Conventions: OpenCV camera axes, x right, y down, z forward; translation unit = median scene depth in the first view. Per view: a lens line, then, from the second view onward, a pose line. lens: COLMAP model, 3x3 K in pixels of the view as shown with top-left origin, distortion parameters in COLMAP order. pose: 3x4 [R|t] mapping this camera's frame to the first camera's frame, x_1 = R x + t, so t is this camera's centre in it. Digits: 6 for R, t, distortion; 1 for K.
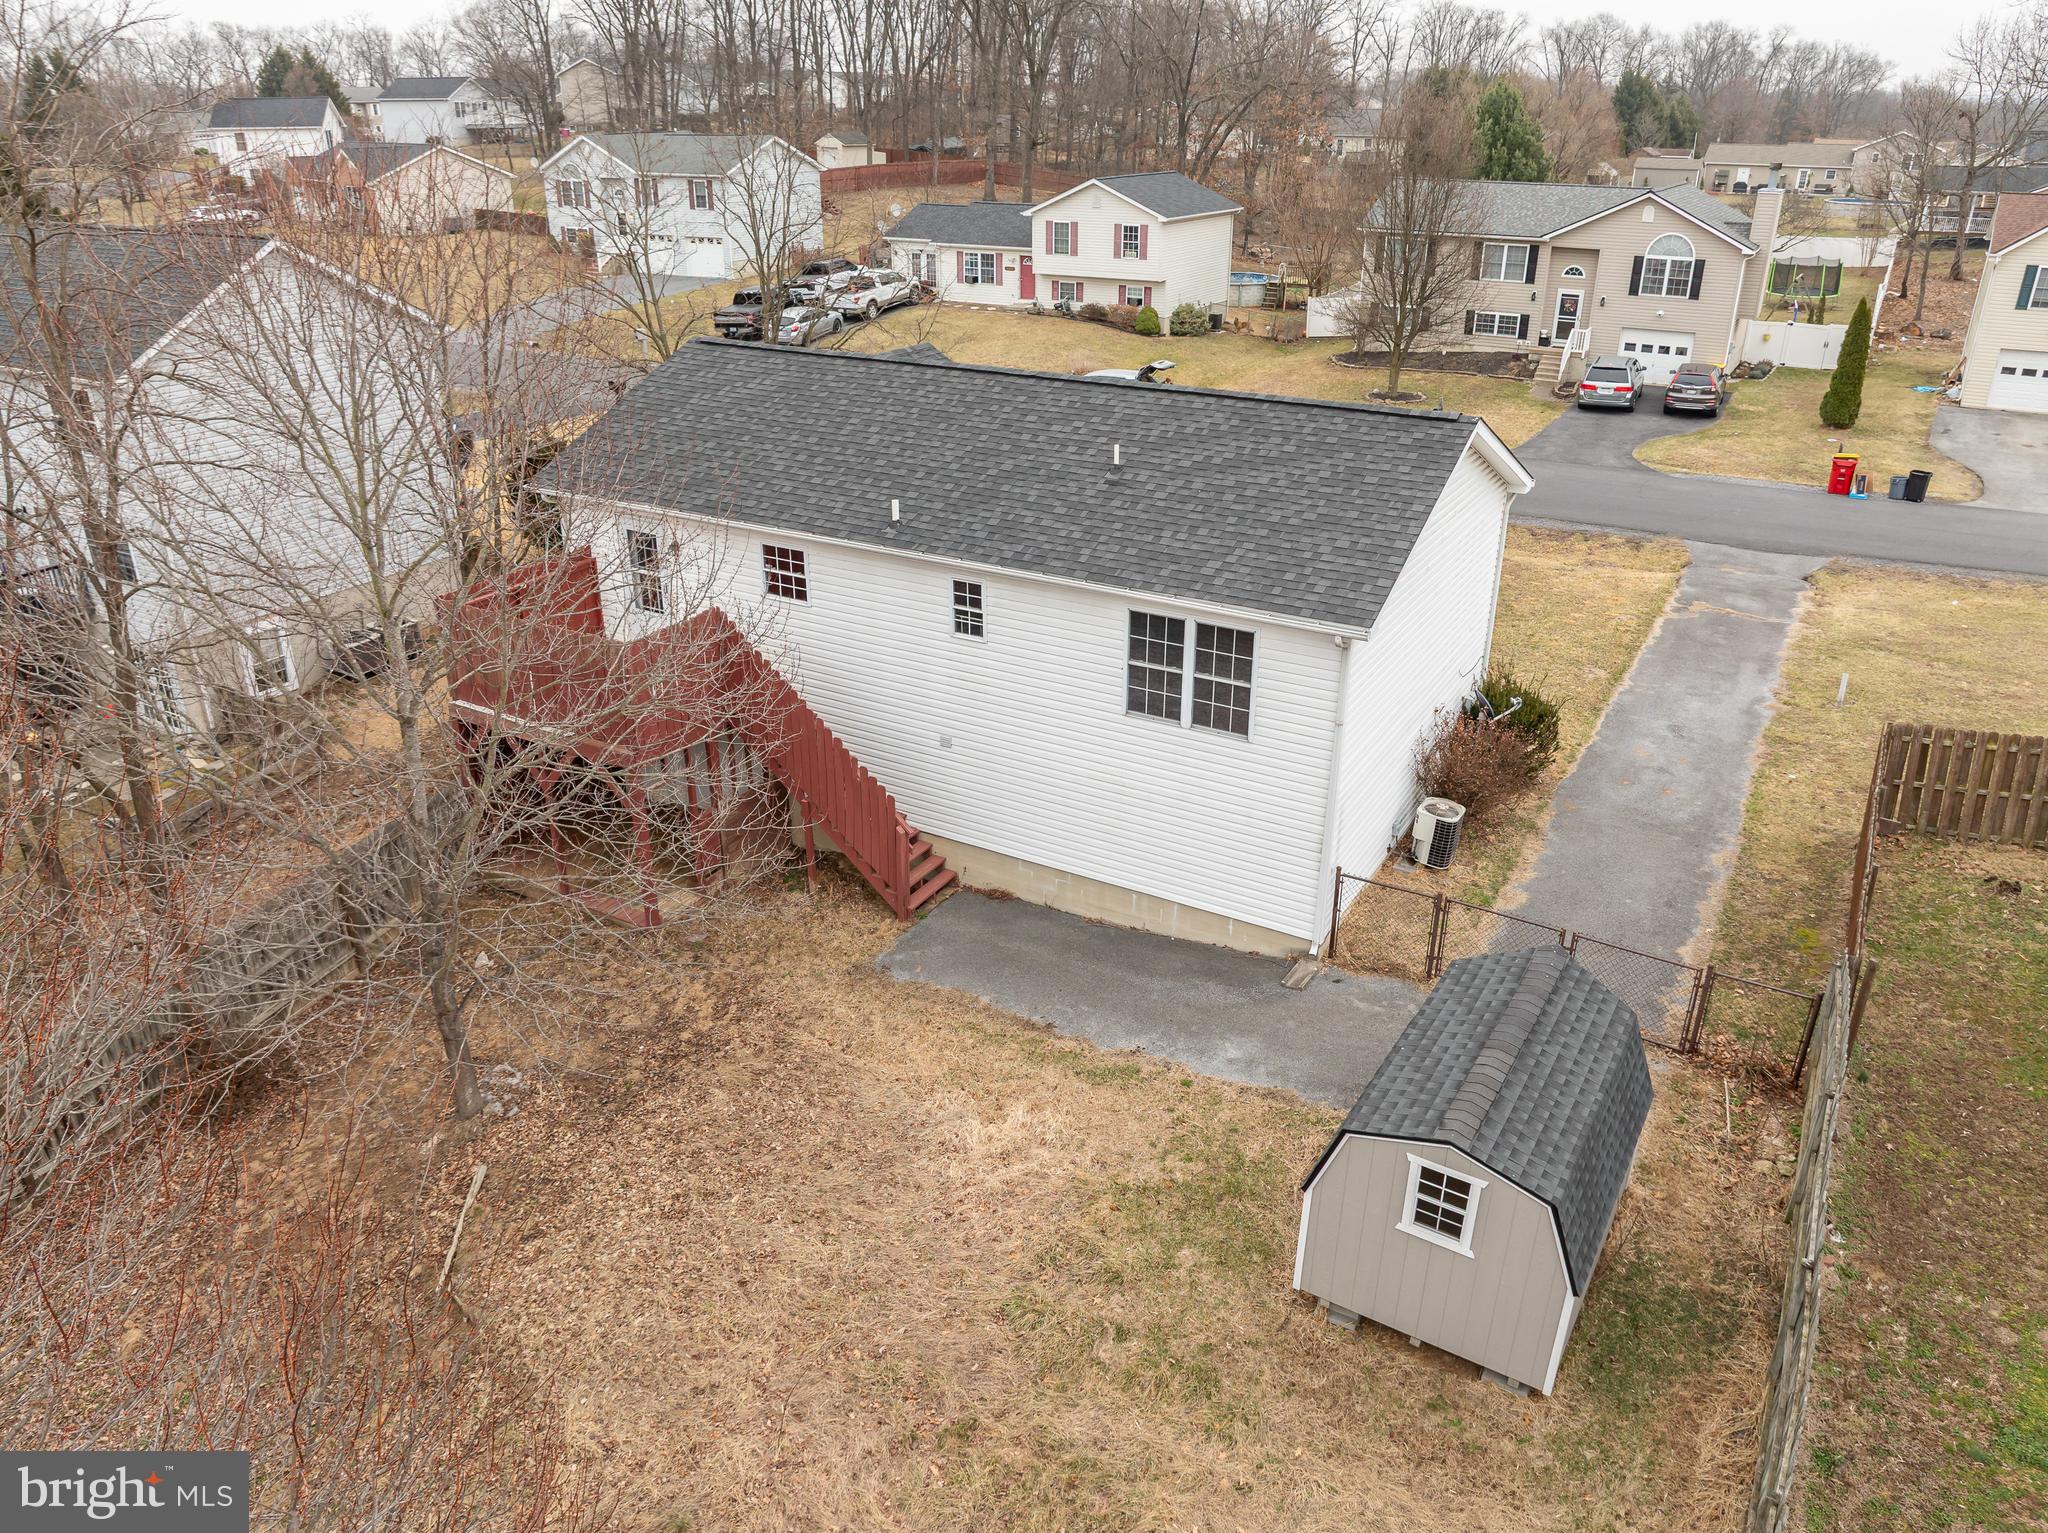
lens RADIAL K [[1451.4, 0, 1024.0], [0, 1451.4, 766.5], [0, 0, 1]] dist [-0.022028, -0.047816]
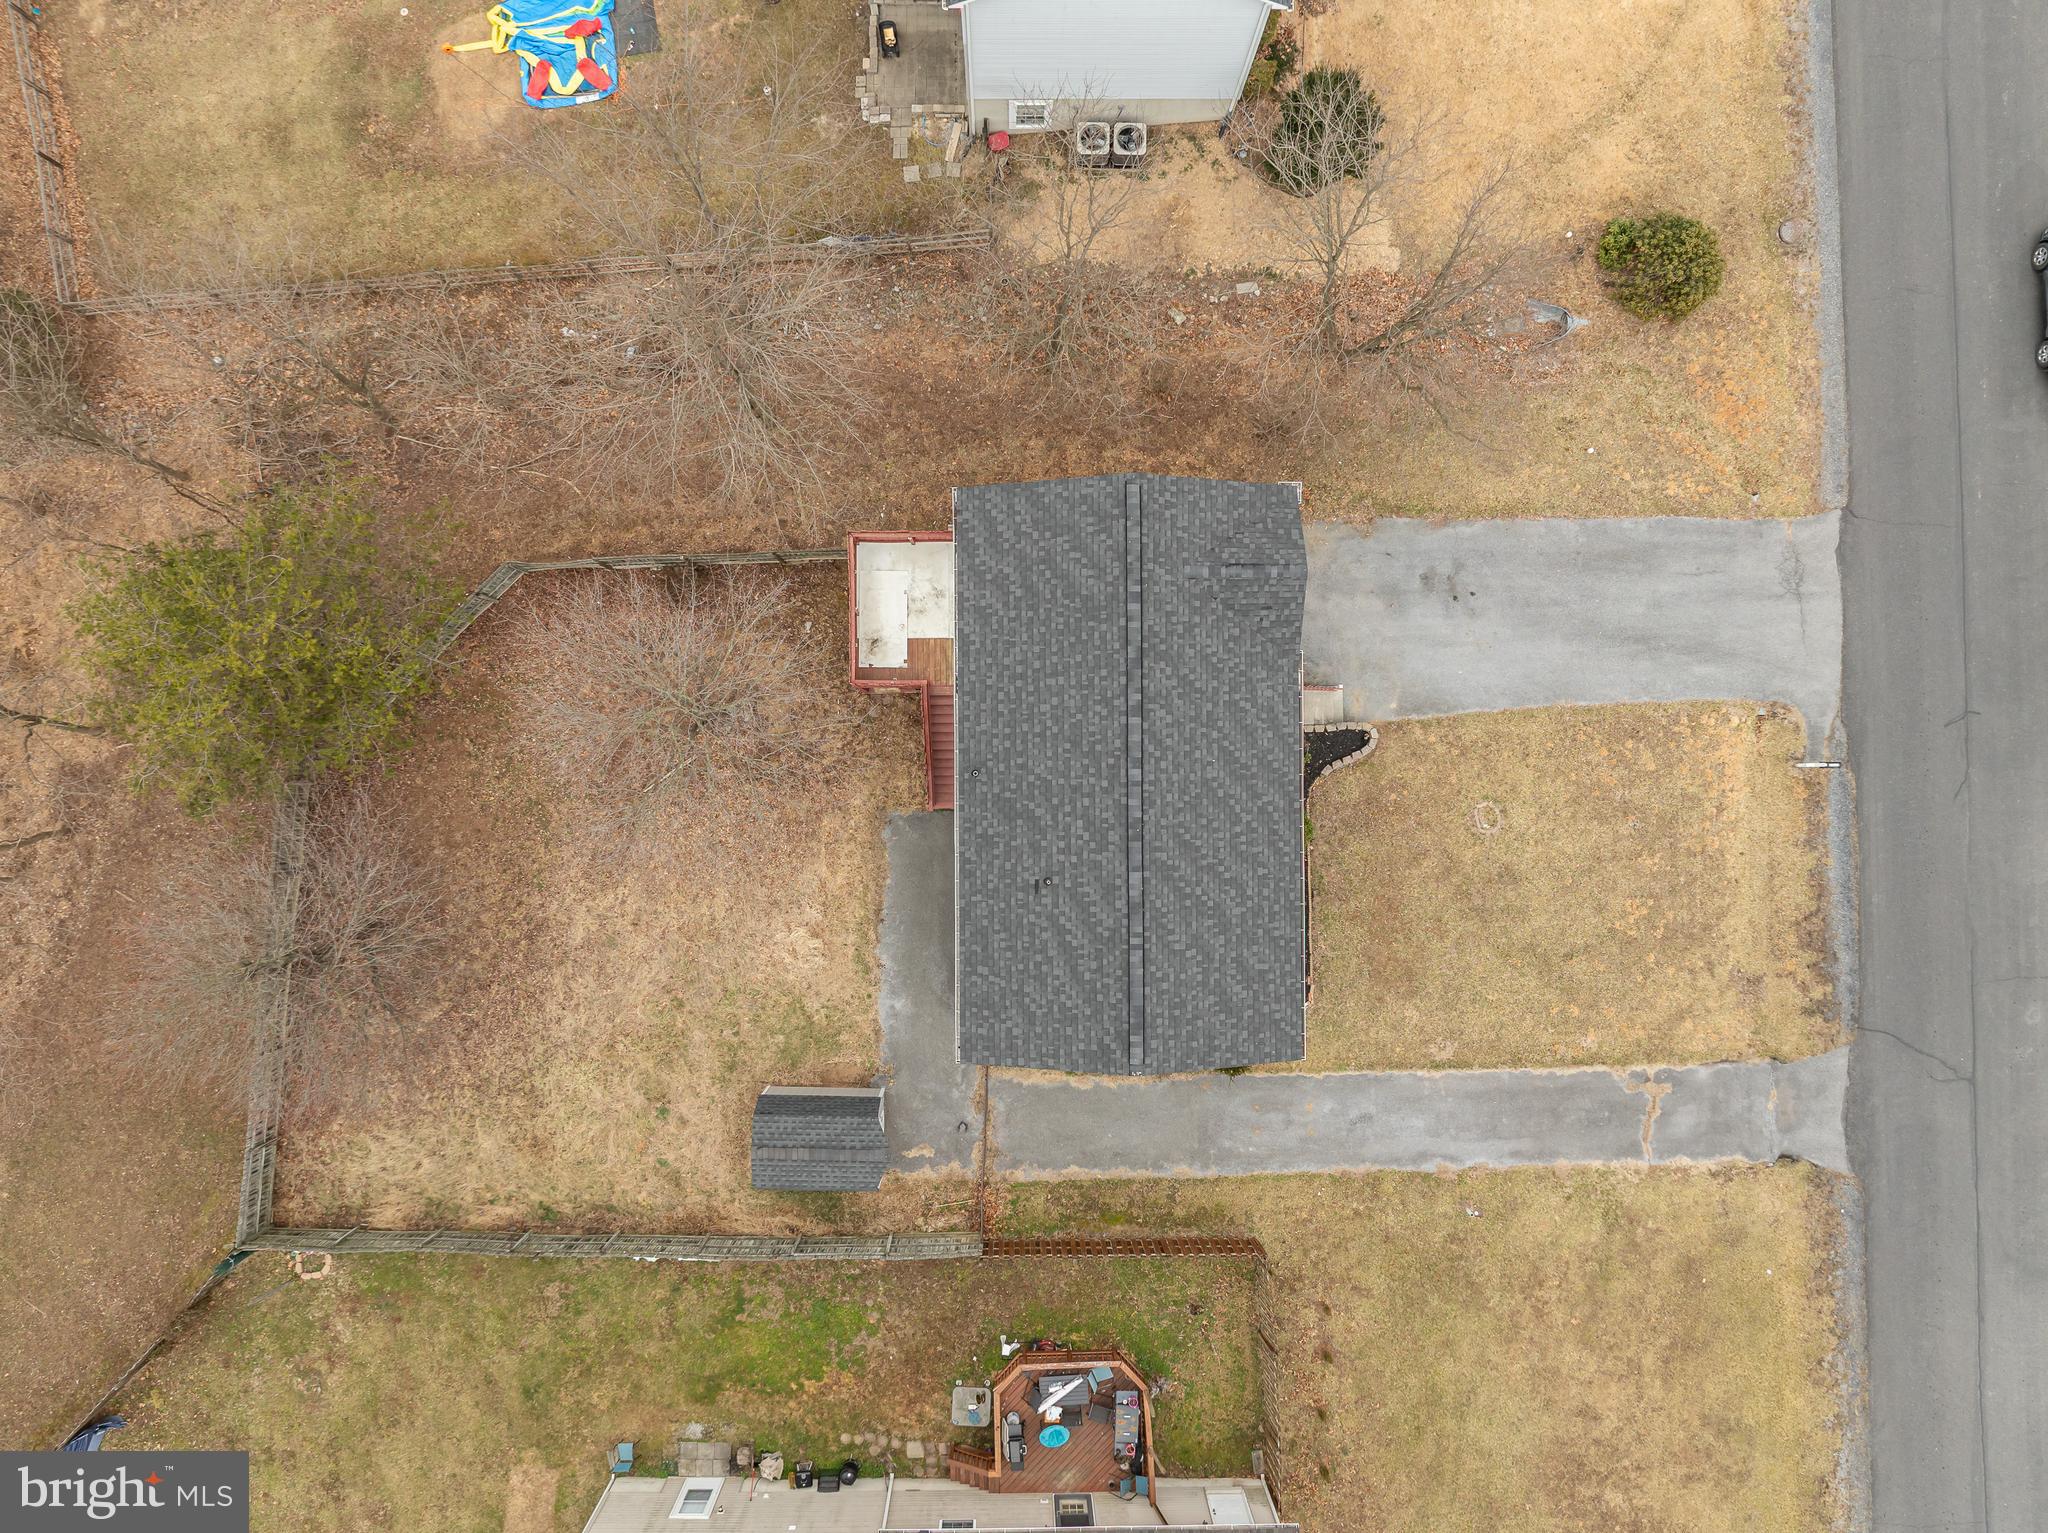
lens RADIAL K [[1455.7, 0, 1023.2], [0, 1455.7, 762.5], [0, 0, 1]] dist [-0.043464, 0.002386]
pose [[0.512917, 0.858437, 0.001023, -0.071116], [-0.368944, 0.219368, 0.903193, -1.713246], [0.775110, -0.463641, 0.429233, 0.303604]]
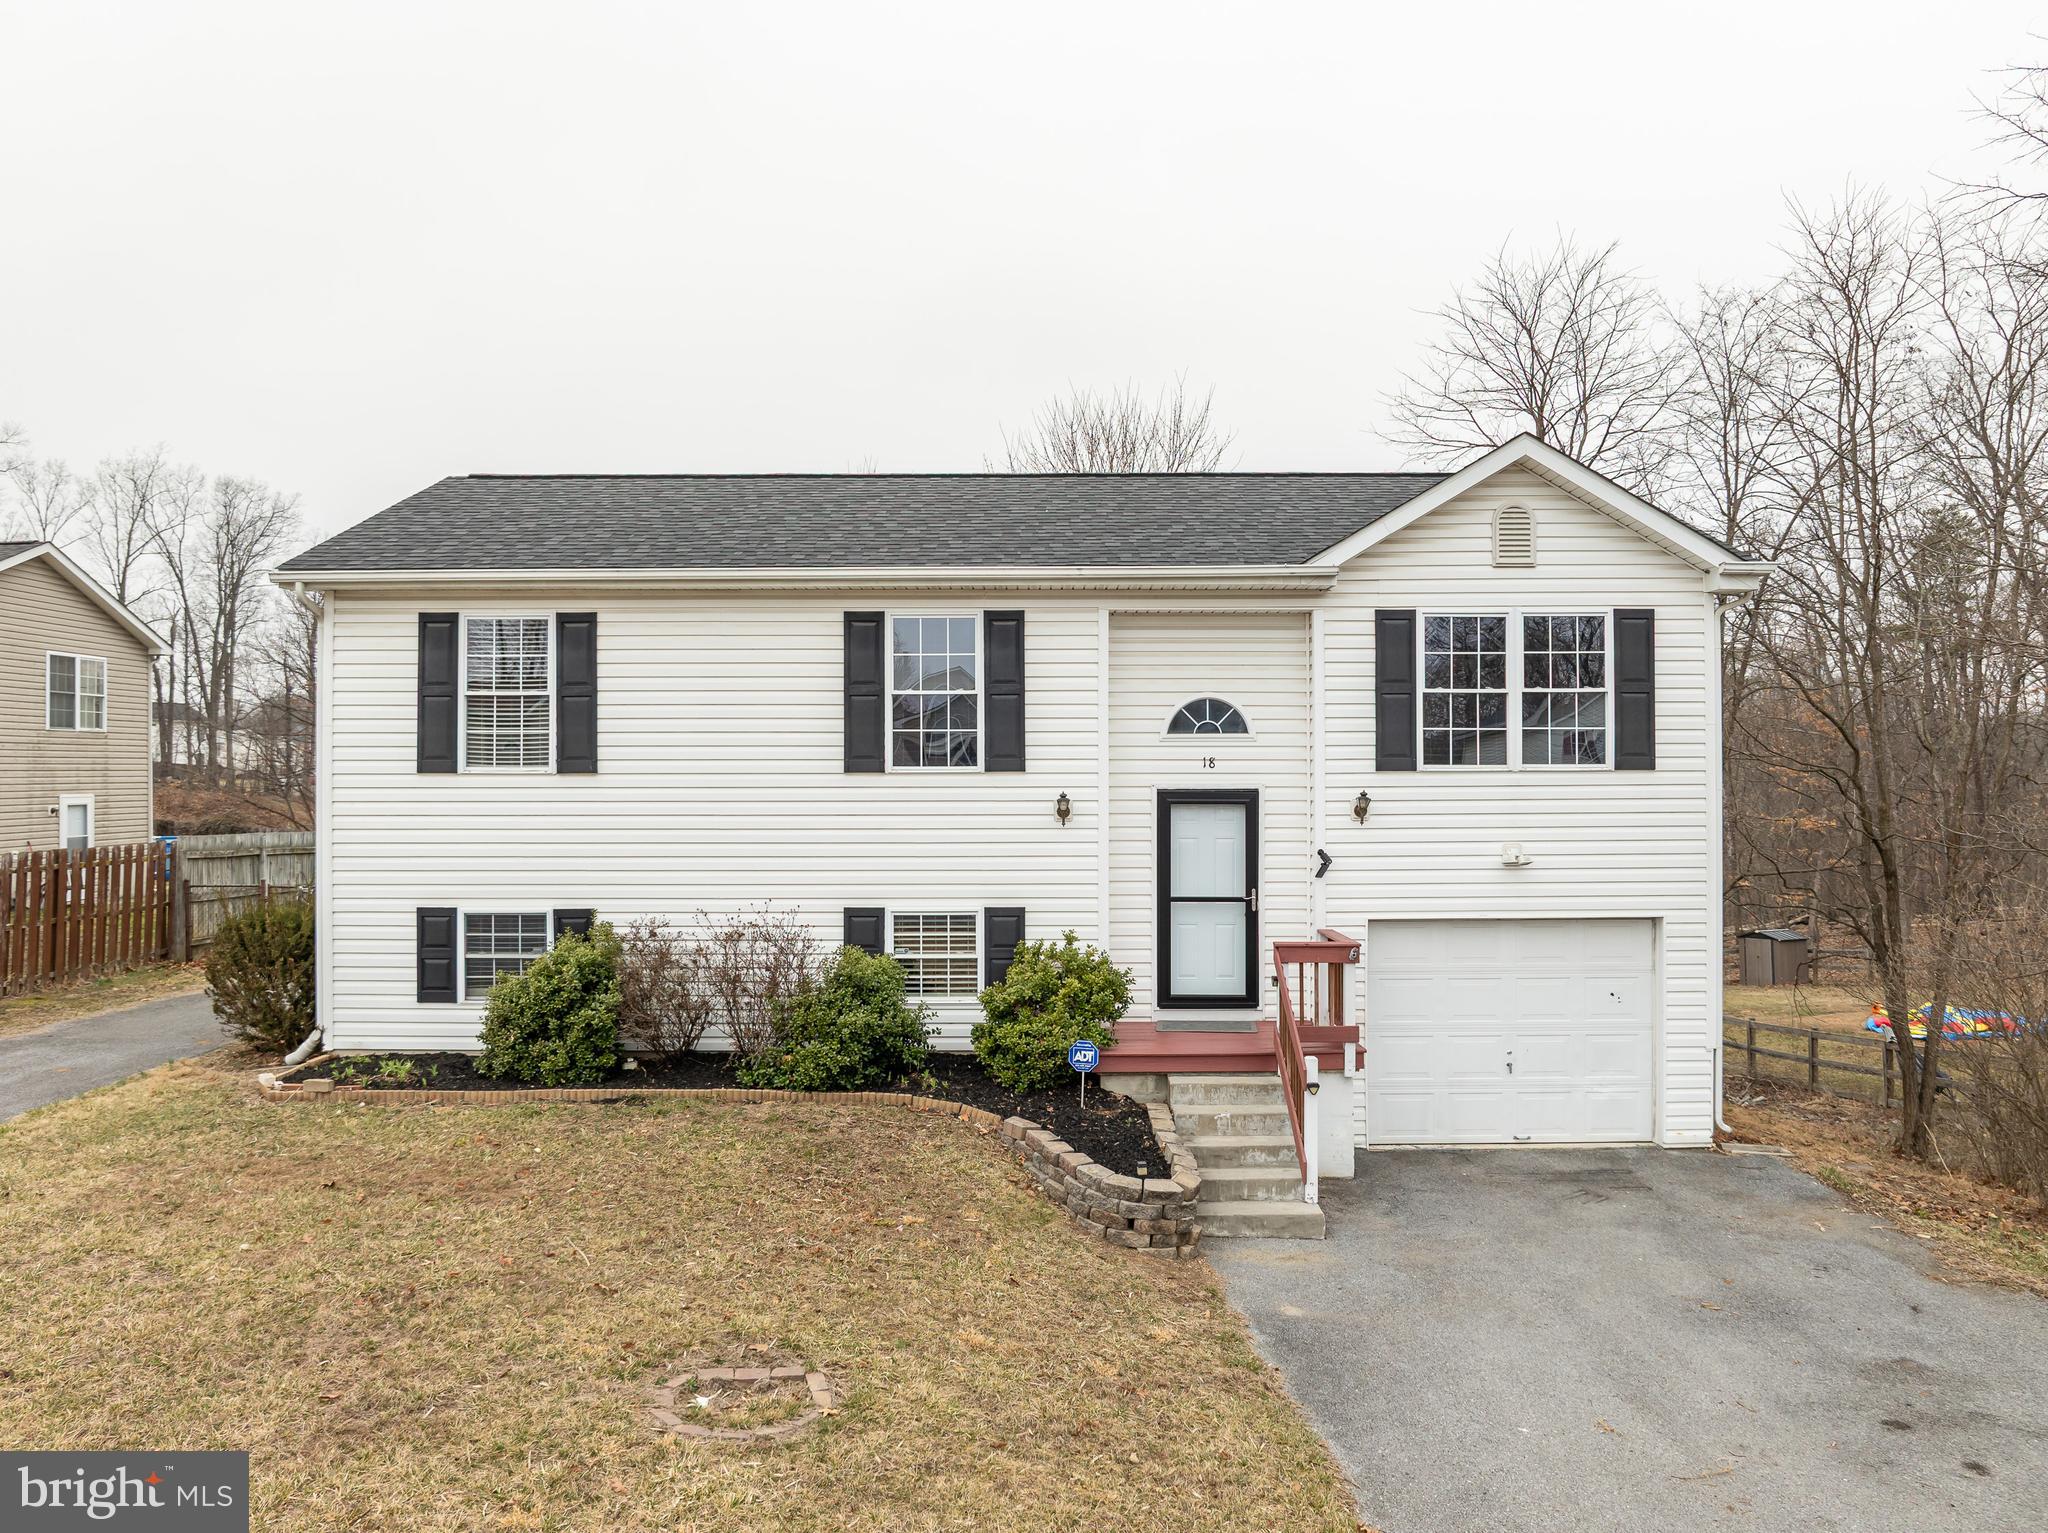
lens RADIAL K [[1456.5, 0, 1023.1], [0, 1456.5, 765.0], [0, 0, 1]] dist [-0.049444, 0.018911]
pose [[-0.864678, 0.000392, -0.502326, 0.429890], [-0.207849, 0.910101, 0.358491, -0.447231], [0.457307, 0.414387, -0.786863, 1.826048]]
